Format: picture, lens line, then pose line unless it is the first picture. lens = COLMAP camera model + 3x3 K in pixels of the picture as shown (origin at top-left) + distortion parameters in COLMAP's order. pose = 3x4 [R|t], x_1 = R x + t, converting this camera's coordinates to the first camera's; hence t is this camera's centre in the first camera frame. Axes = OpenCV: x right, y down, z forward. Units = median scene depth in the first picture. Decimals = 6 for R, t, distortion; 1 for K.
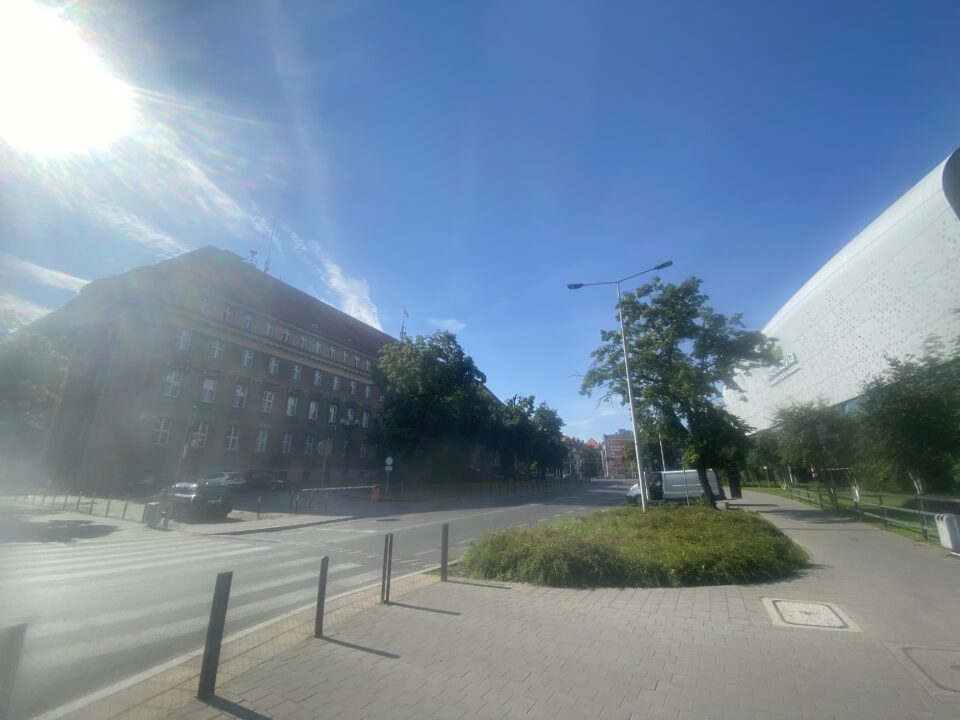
lens RADIAL K [[392.7, 0, 486.3], [0, 392.7, 360.2], [0, 0, 1]] dist [-0.026147, -0.001244]
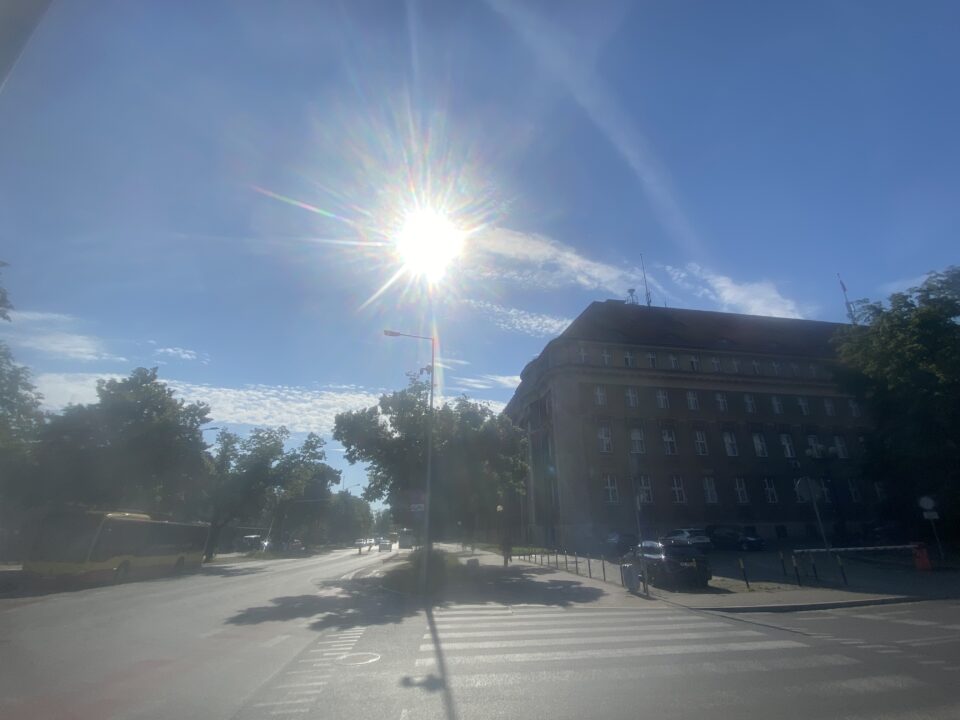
lens RADIAL K [[414.9, 0, 481.3], [0, 414.9, 359.1], [0, 0, 1]] dist [-0.012933, -0.000887]
pose [[0.554483, -0.327115, -0.765208, -0.088965], [0.239283, 0.943345, -0.229878, 0.032075], [0.797052, -0.055638, 0.601342, 0.094884]]
